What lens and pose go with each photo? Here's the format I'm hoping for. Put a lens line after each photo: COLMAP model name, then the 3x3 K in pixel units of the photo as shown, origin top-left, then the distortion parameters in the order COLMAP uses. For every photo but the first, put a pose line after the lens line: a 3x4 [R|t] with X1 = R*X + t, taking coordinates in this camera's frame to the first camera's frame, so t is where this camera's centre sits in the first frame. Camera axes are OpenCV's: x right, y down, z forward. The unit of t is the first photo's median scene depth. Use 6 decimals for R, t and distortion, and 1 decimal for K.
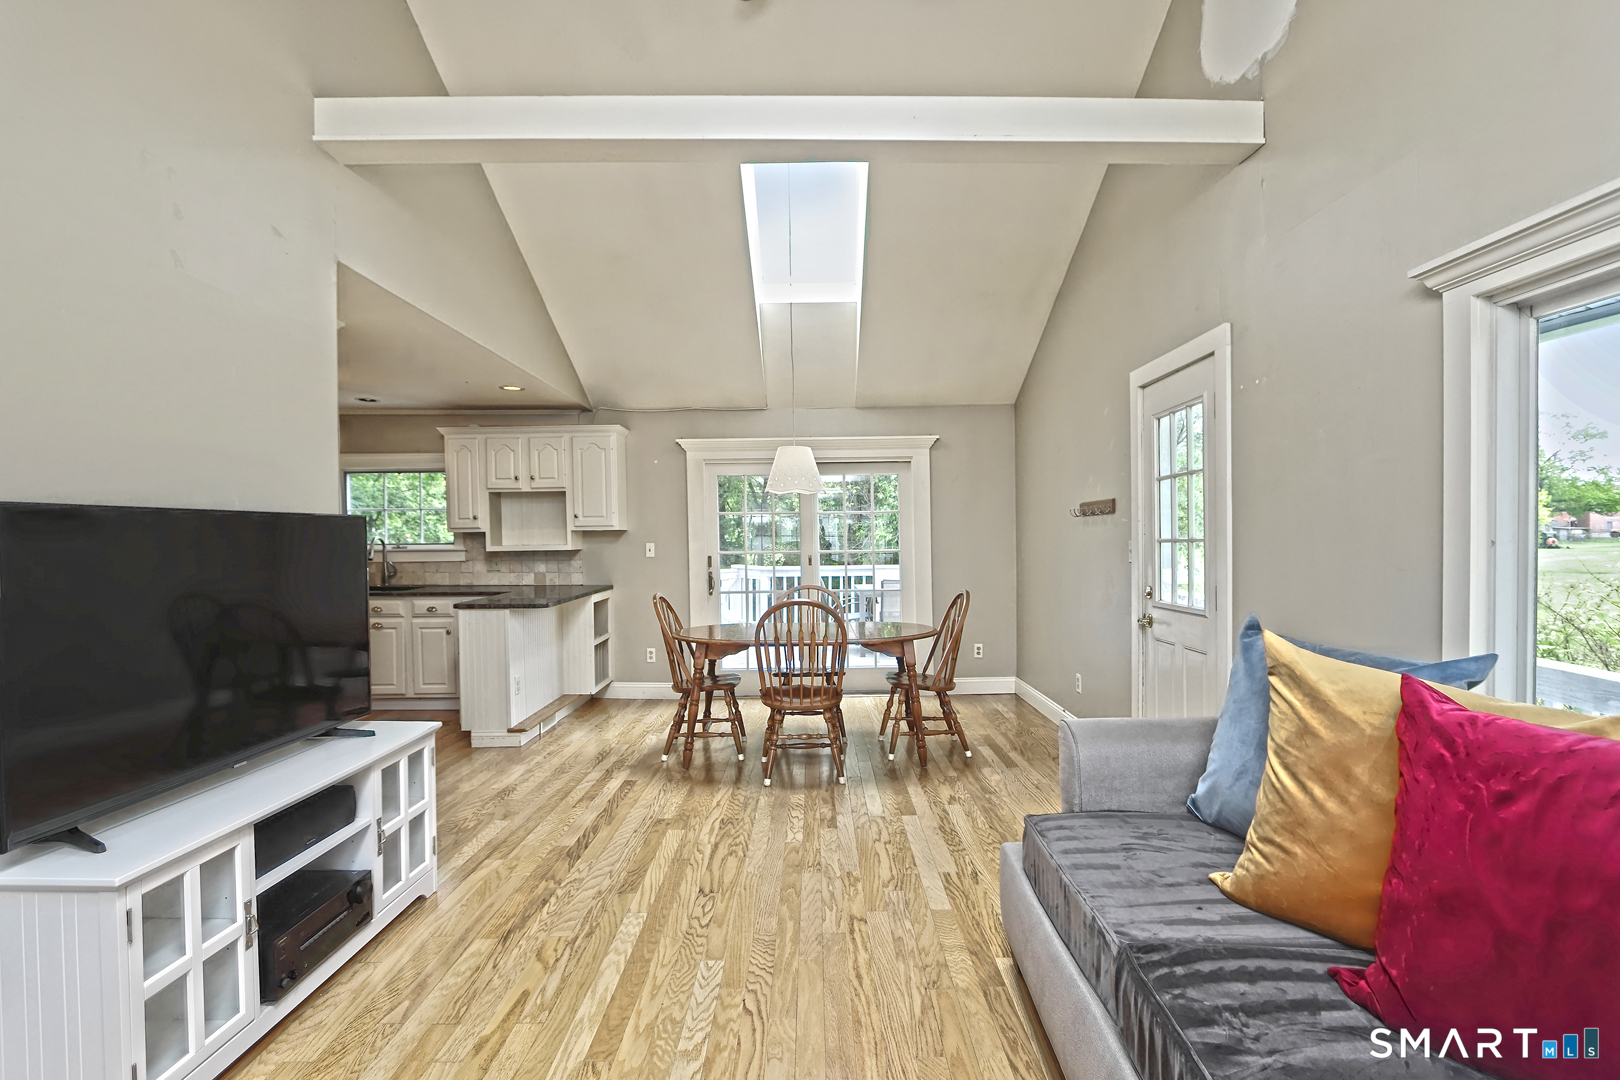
lens RADIAL K [[813.7, 0, 830.3], [0, 813.7, 552.8], [0, 0, 1]] dist [-0.012144, -0.000552]
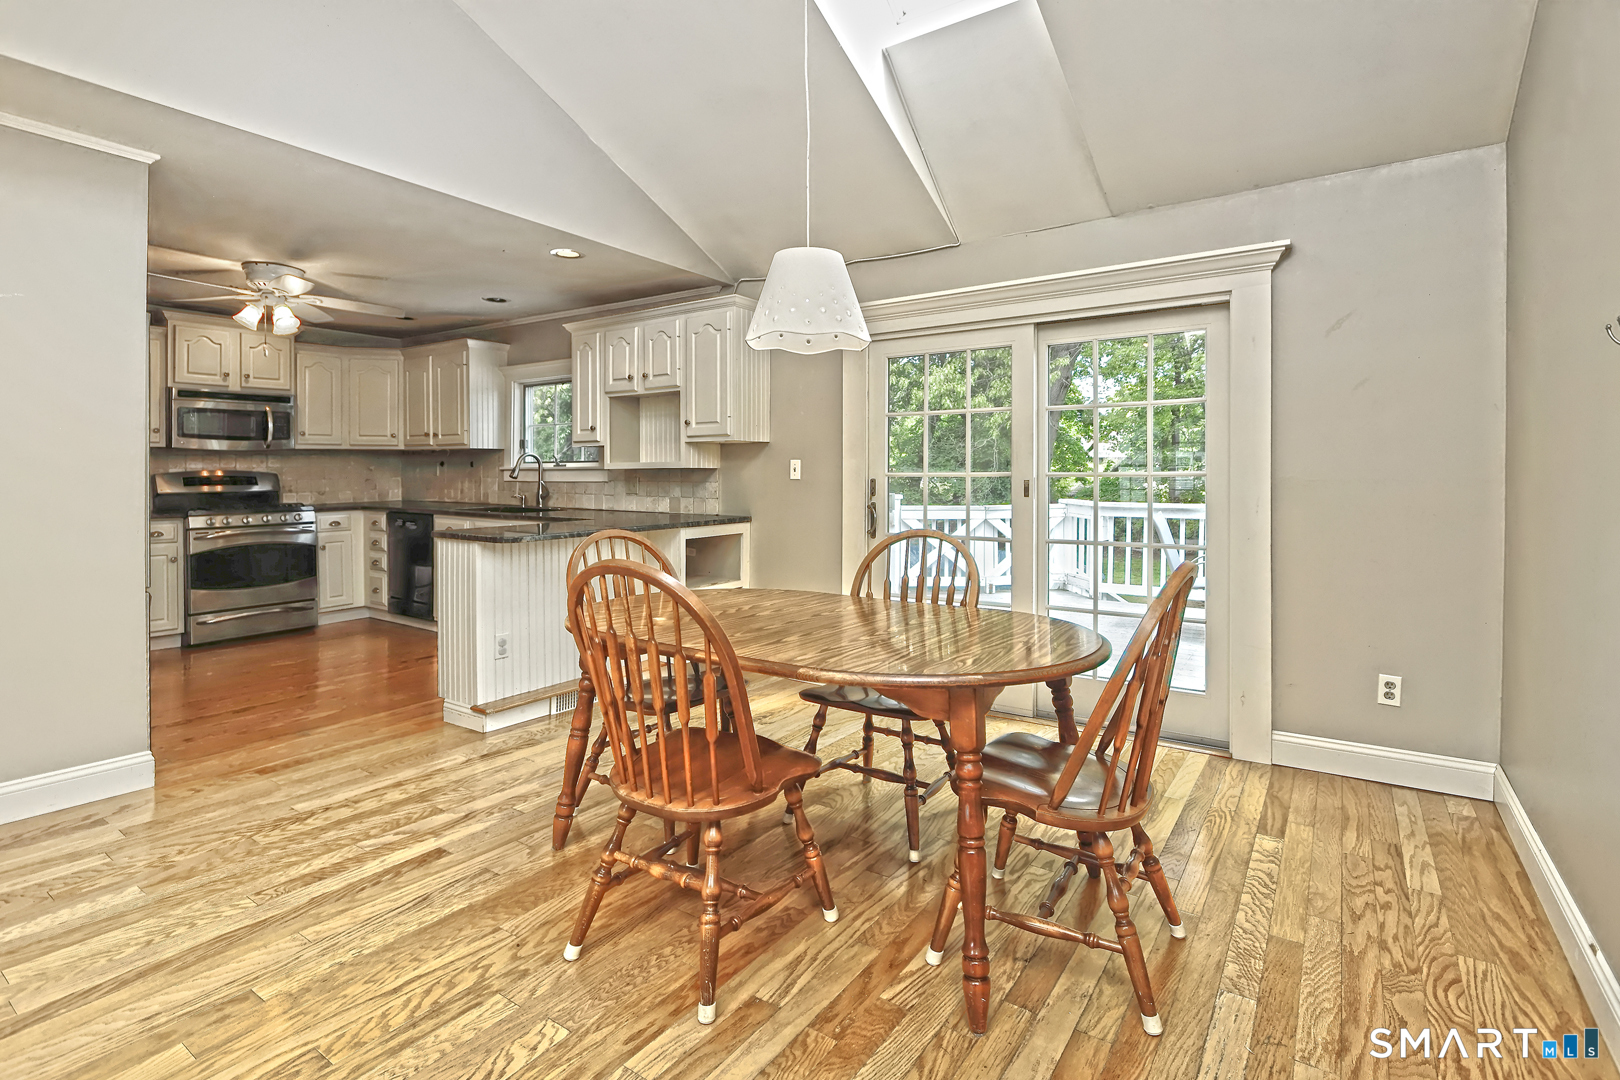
lens RADIAL K [[767.4, 0, 830.5], [0, 767.4, 465.1], [0, 0, 1]] dist [-0.001296, 0.000031]
pose [[0.832168, 0.002344, -0.554519, 0.286781], [-0.020399, 0.999444, -0.026389, 0.015153], [0.554148, 0.033272, 0.831753, 0.694571]]
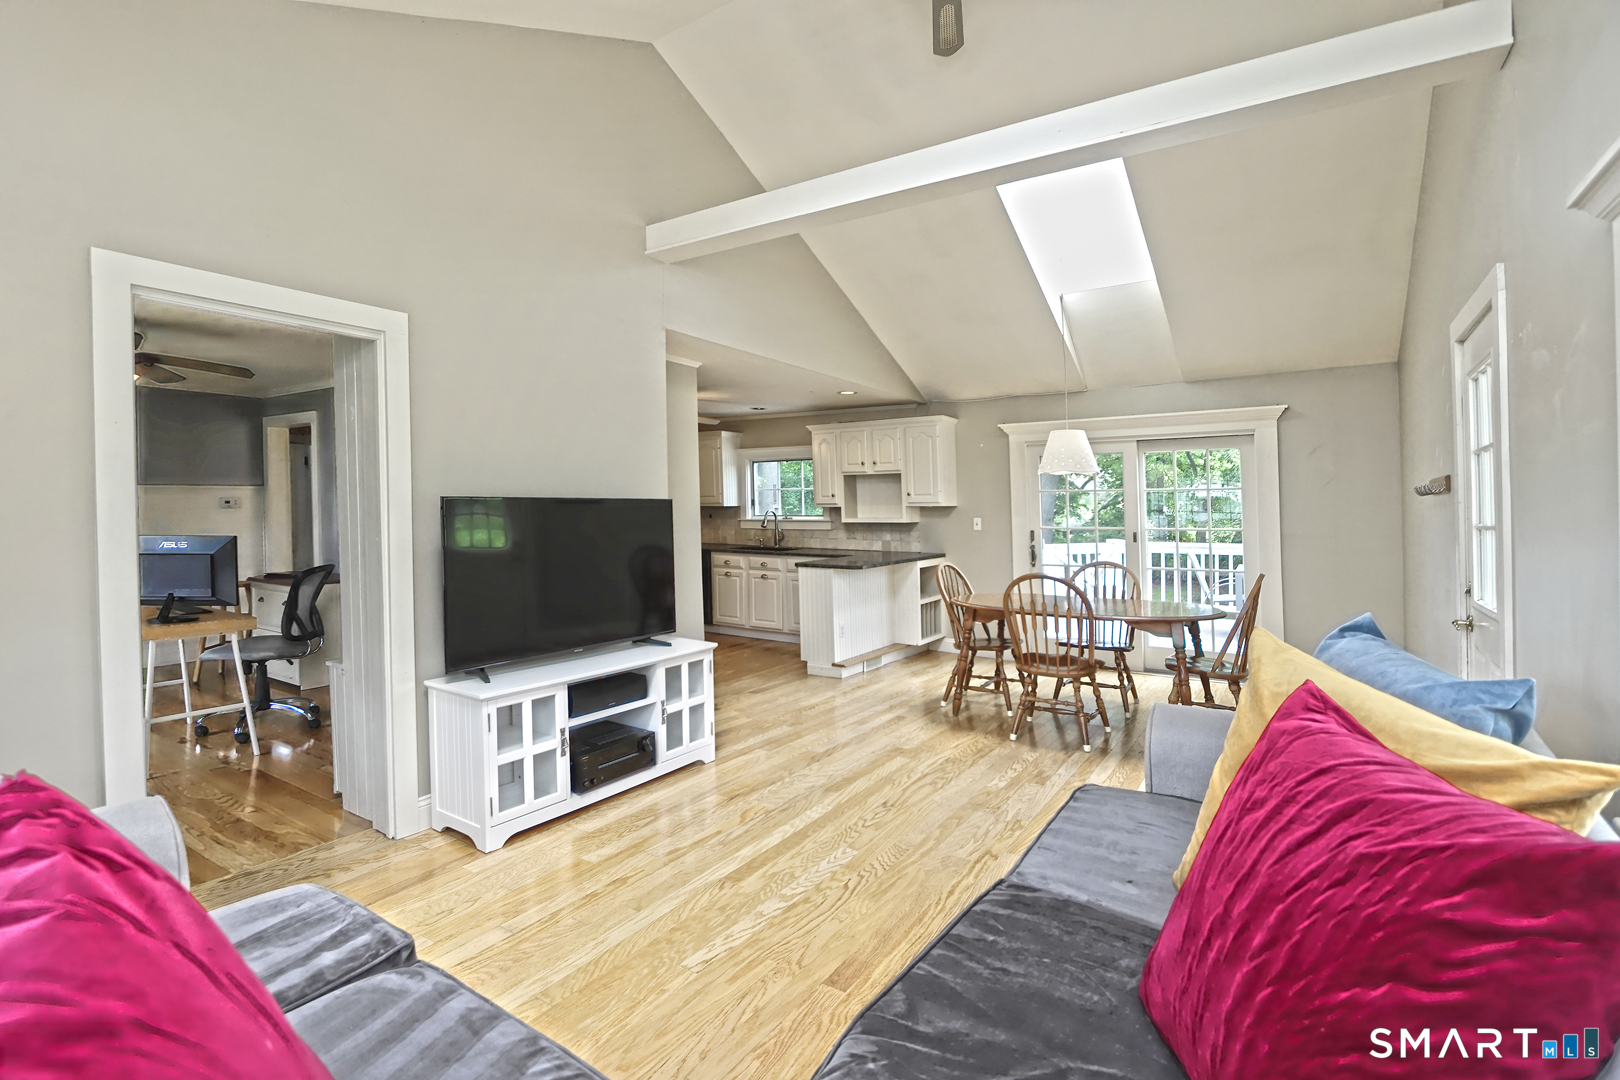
lens RADIAL K [[767.4, 0, 796.5], [0, 767.4, 507.5], [0, 0, 1]] dist [-0.001296, 0.000031]
pose [[0.832200, 0.008329, -0.554413, 0.252652], [-0.019395, 0.999713, -0.014093, -0.009675], [0.554137, 0.022481, 0.832122, -0.037452]]
